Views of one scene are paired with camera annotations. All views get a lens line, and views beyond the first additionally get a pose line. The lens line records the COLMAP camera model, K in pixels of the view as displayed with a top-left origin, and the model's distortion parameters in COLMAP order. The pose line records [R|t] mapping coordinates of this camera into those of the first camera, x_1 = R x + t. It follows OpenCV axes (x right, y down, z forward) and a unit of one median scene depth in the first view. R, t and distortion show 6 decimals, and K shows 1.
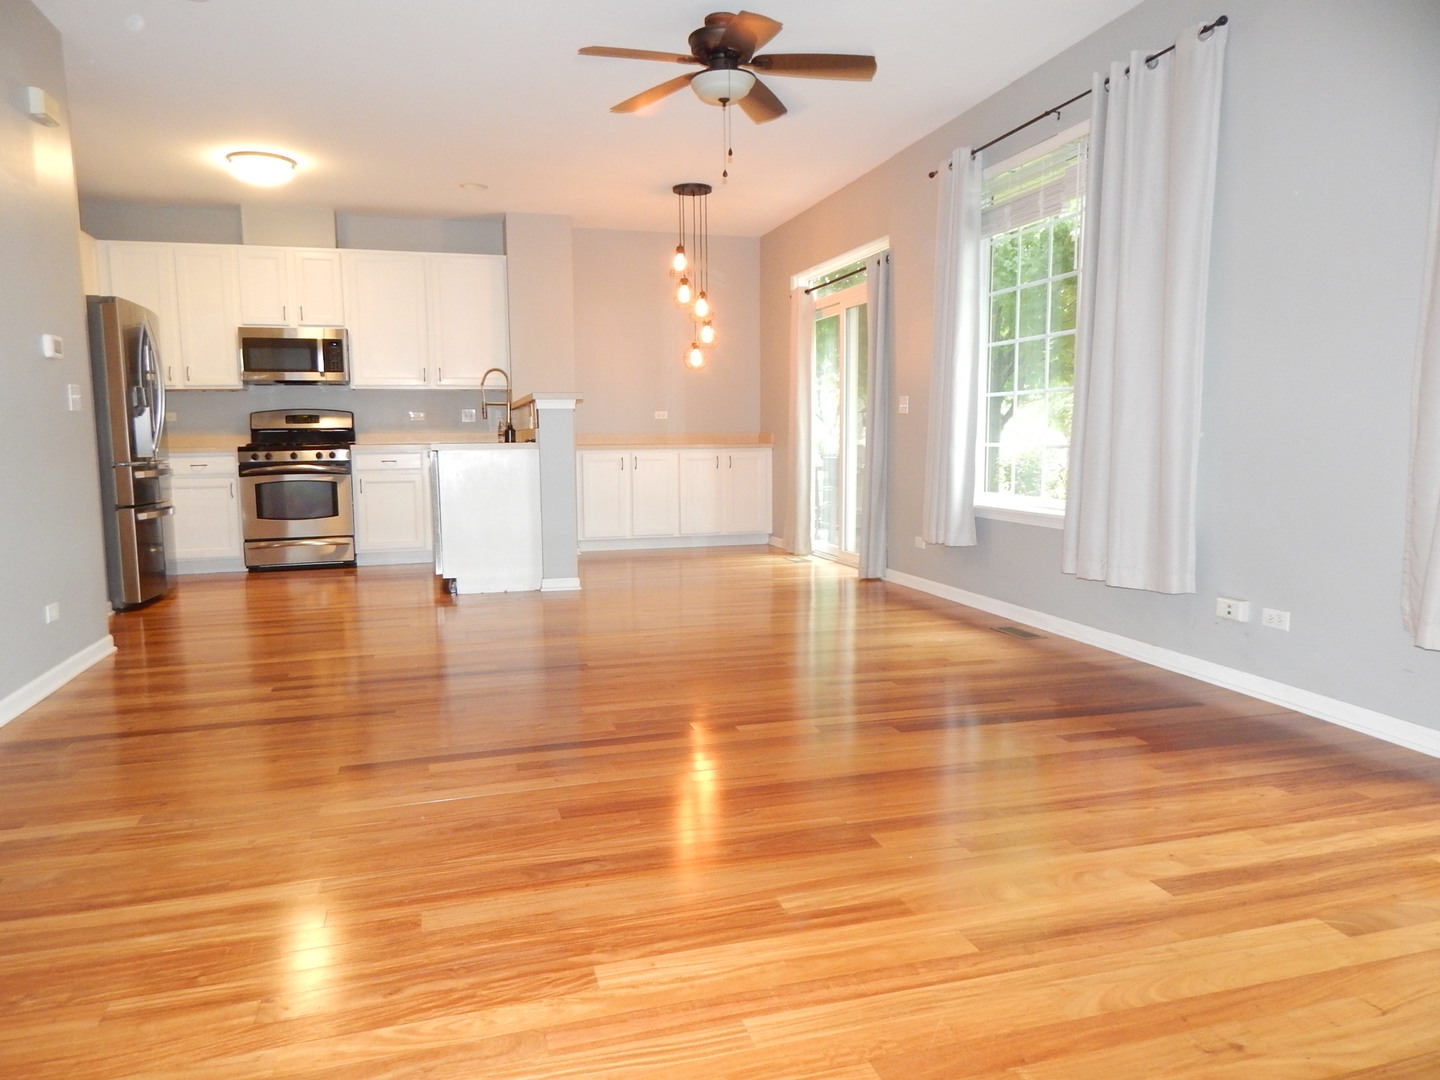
lens RADIAL K [[962.5, 0, 720.0], [0, 962.5, 540.0], [0, 0, 1]] dist [0.013938, 0.002476]
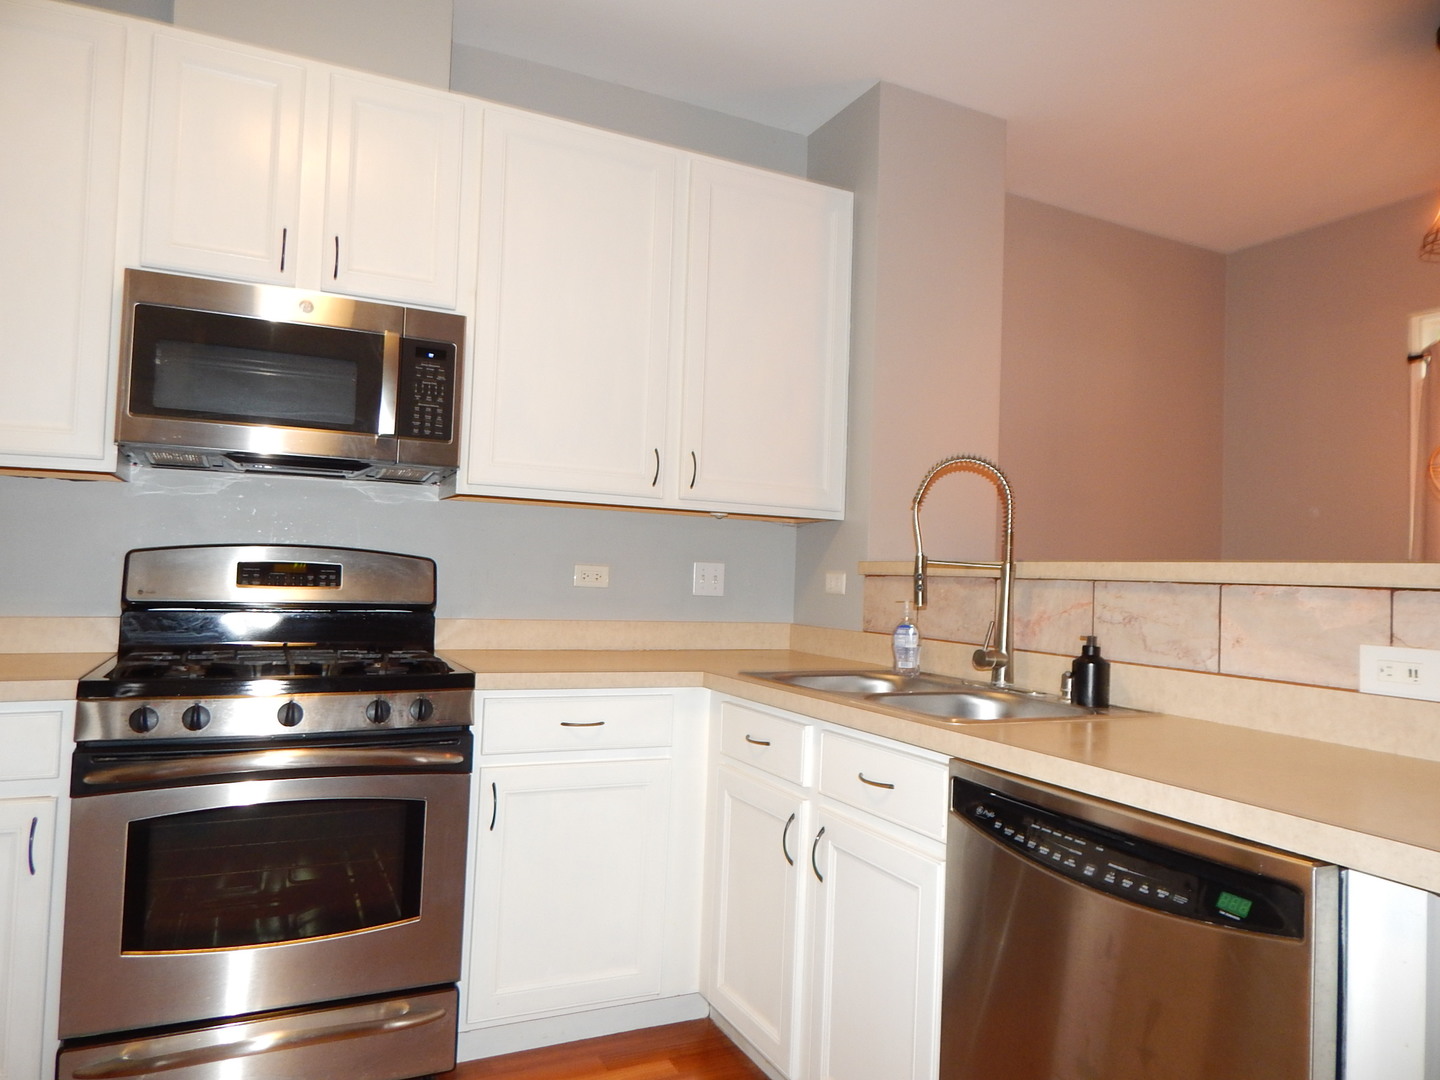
lens RADIAL K [[962.5, 0, 720.0], [0, 962.5, 540.0], [0, 0, 1]] dist [0.013938, 0.002476]
pose [[0.983119, 0.047563, 0.176679, -0.510792], [-0.021900, 0.989269, -0.144455, -0.137233], [-0.181654, 0.138147, 0.973610, 0.959252]]
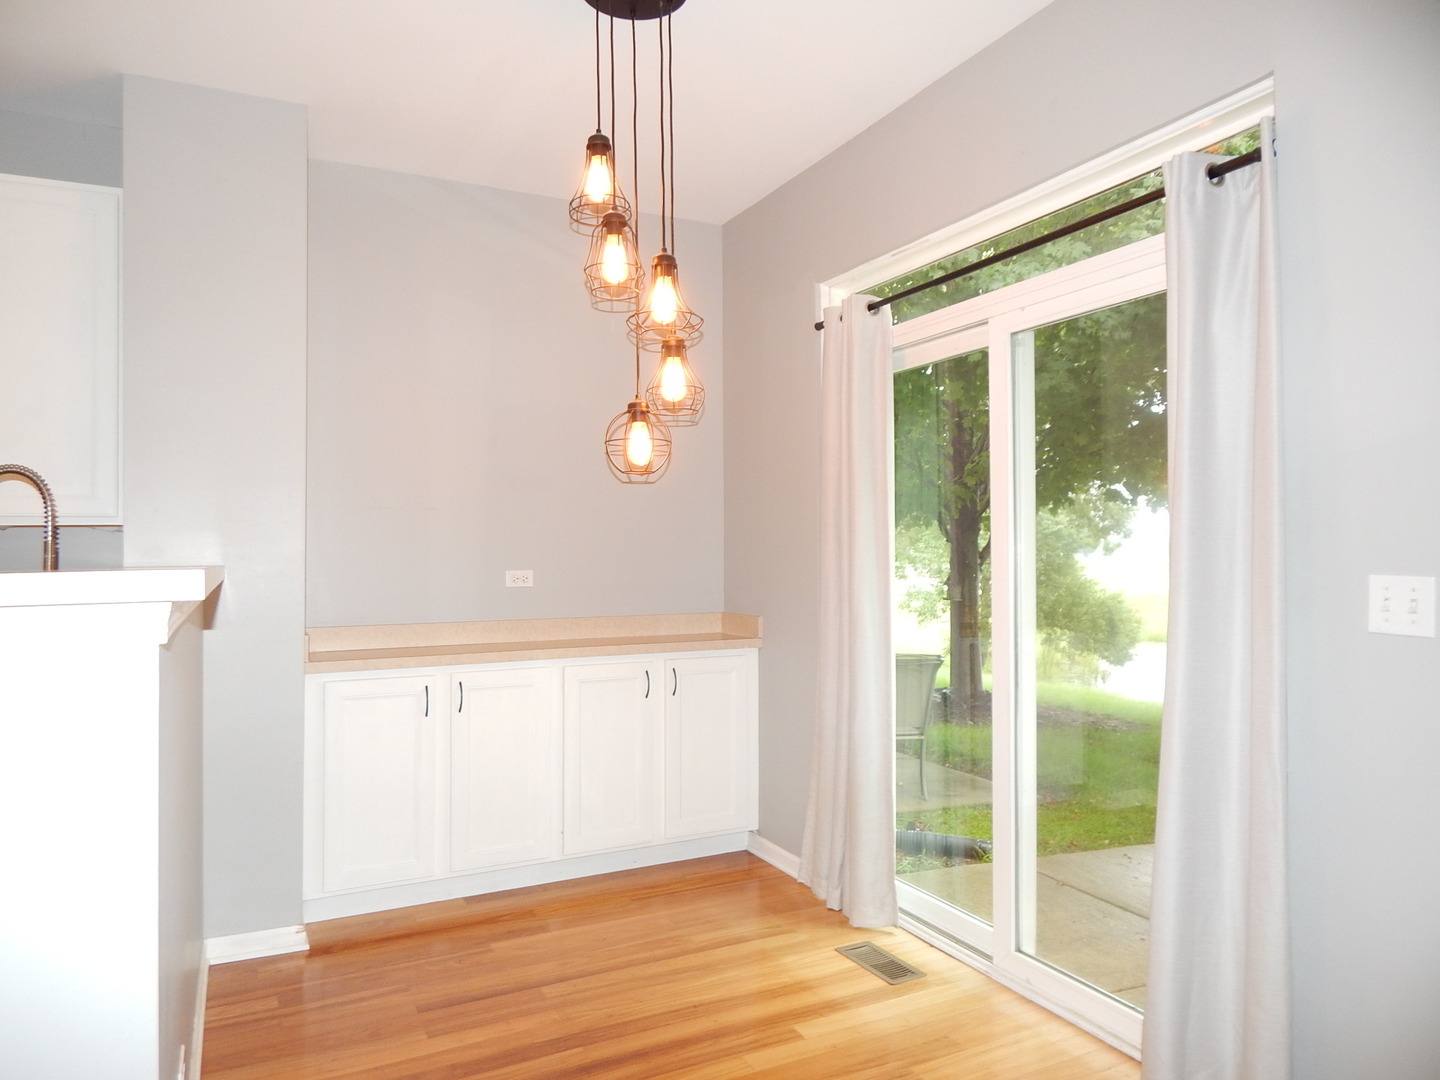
lens RADIAL K [[962.5, 0, 720.0], [0, 962.5, 540.0], [0, 0, 1]] dist [0.013938, 0.002476]
pose [[0.983520, -0.000266, 0.180797, -0.081903], [0.023086, 0.991998, -0.124127, -0.146278], [-0.179317, 0.126256, 0.975656, 0.877988]]
